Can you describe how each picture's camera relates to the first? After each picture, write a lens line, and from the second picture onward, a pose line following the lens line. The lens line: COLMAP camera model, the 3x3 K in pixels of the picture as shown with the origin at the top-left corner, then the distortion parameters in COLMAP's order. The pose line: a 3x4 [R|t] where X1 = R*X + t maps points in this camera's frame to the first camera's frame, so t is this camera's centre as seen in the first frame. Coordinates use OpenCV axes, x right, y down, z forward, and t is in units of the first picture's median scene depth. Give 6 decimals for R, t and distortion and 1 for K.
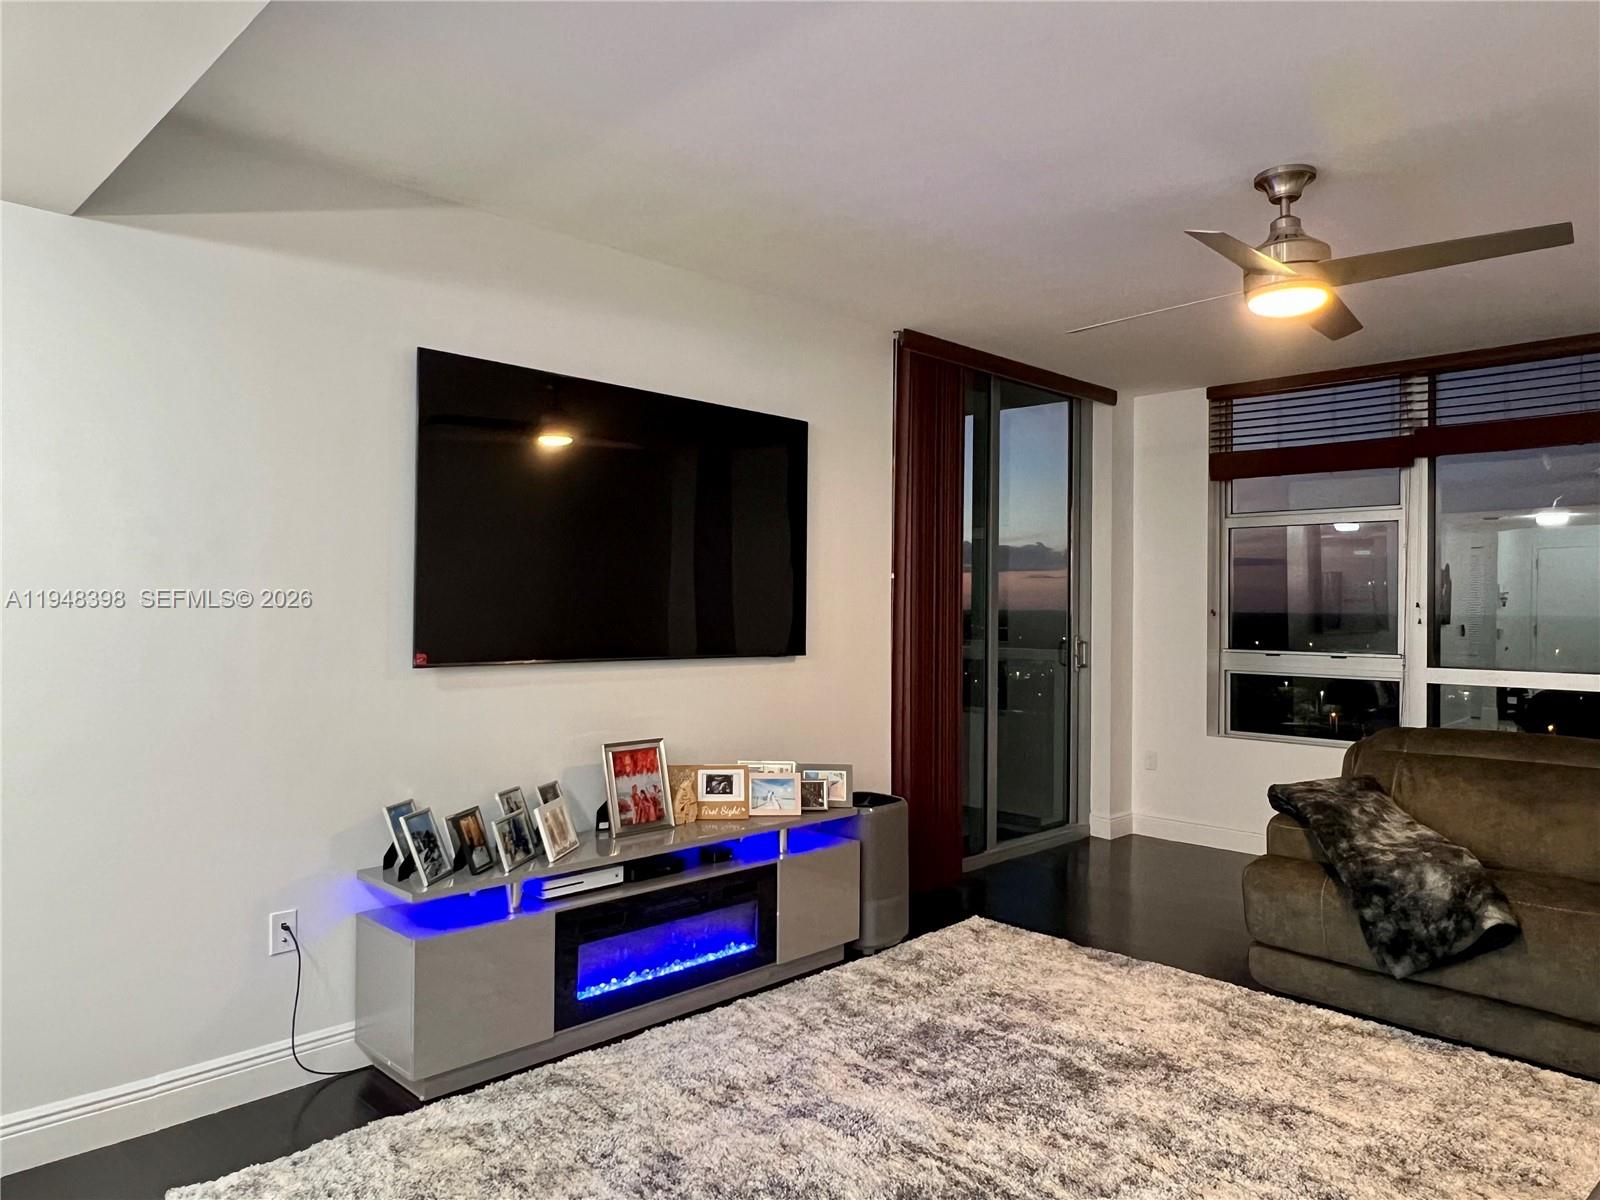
lens RADIAL K [[1089.0, 0, 800.0], [0, 1089.0, 600.0], [0, 0, 1]] dist [0.007046, -0.000933]
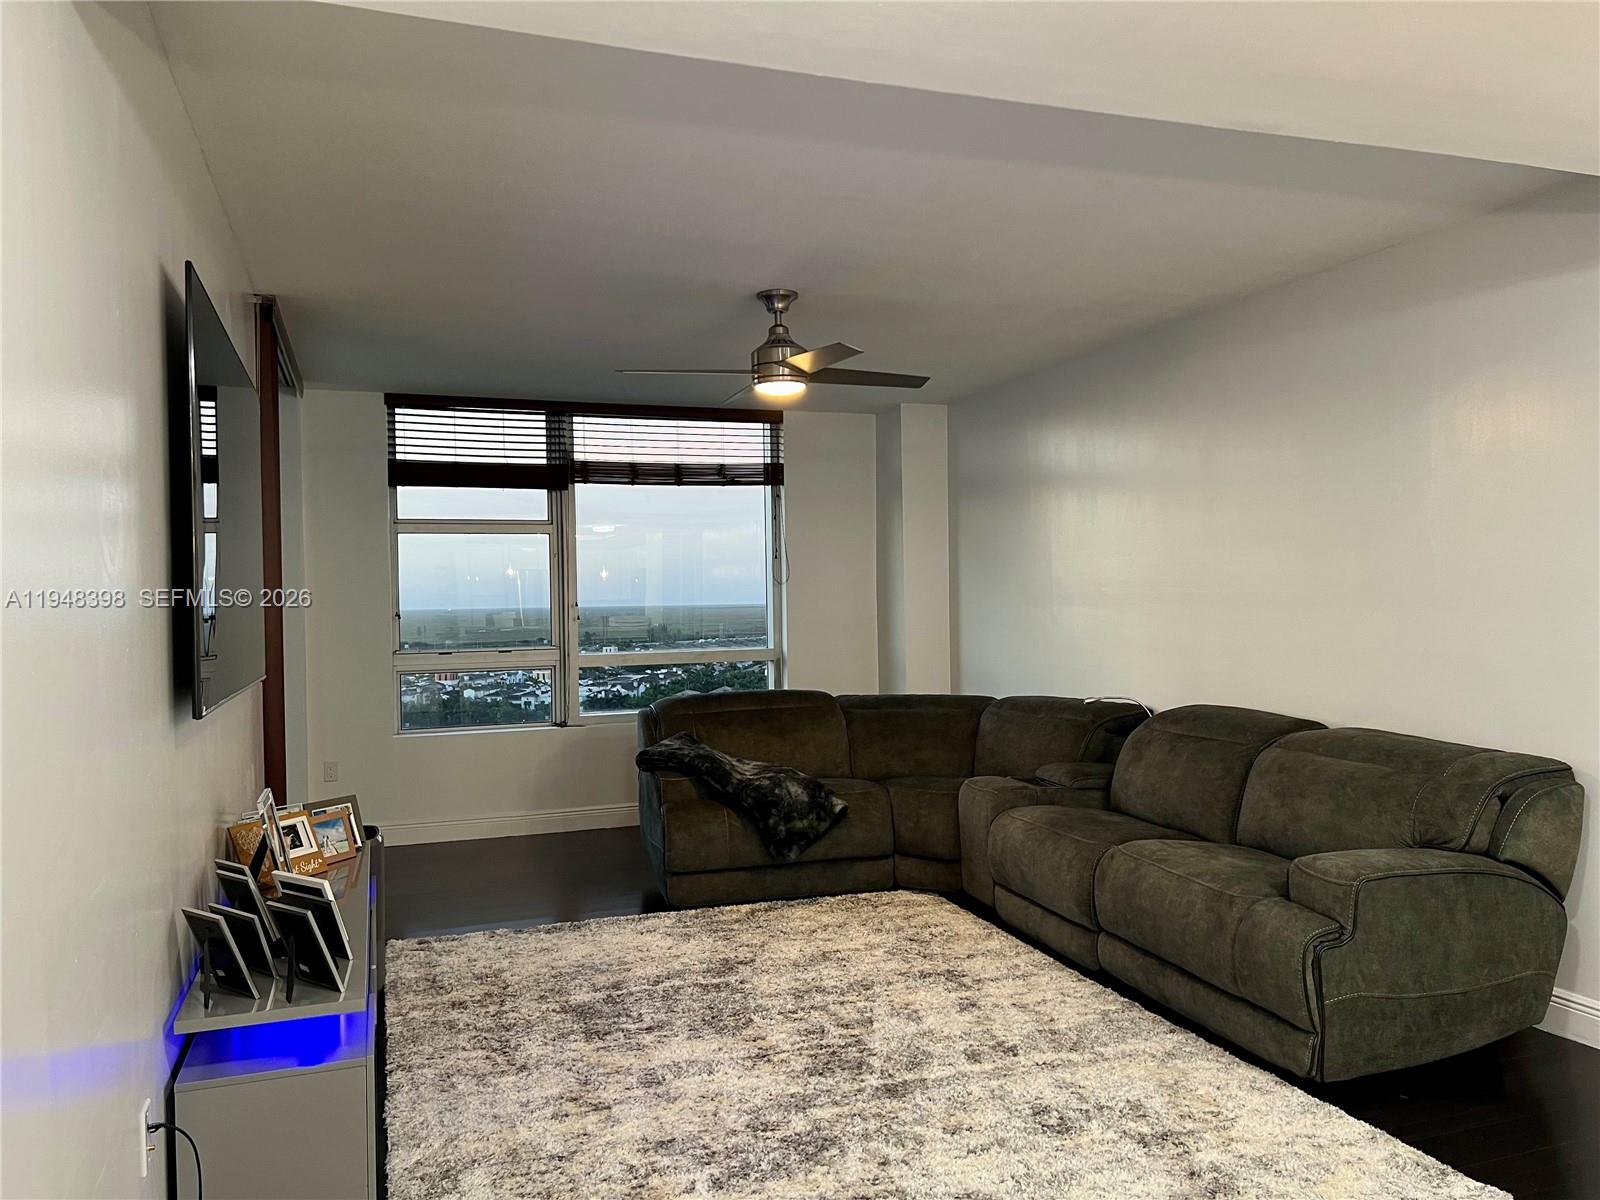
lens RADIAL K [[1218.6, 0, 800.0], [0, 1218.6, 600.0], [0, 0, 1]] dist [0.064865, -0.008181]
pose [[0.428205, -0.018540, 0.903491, -0.910937], [0.017699, 0.999770, 0.012127, -0.019301], [-0.903508, 0.010798, 0.428435, 0.298046]]
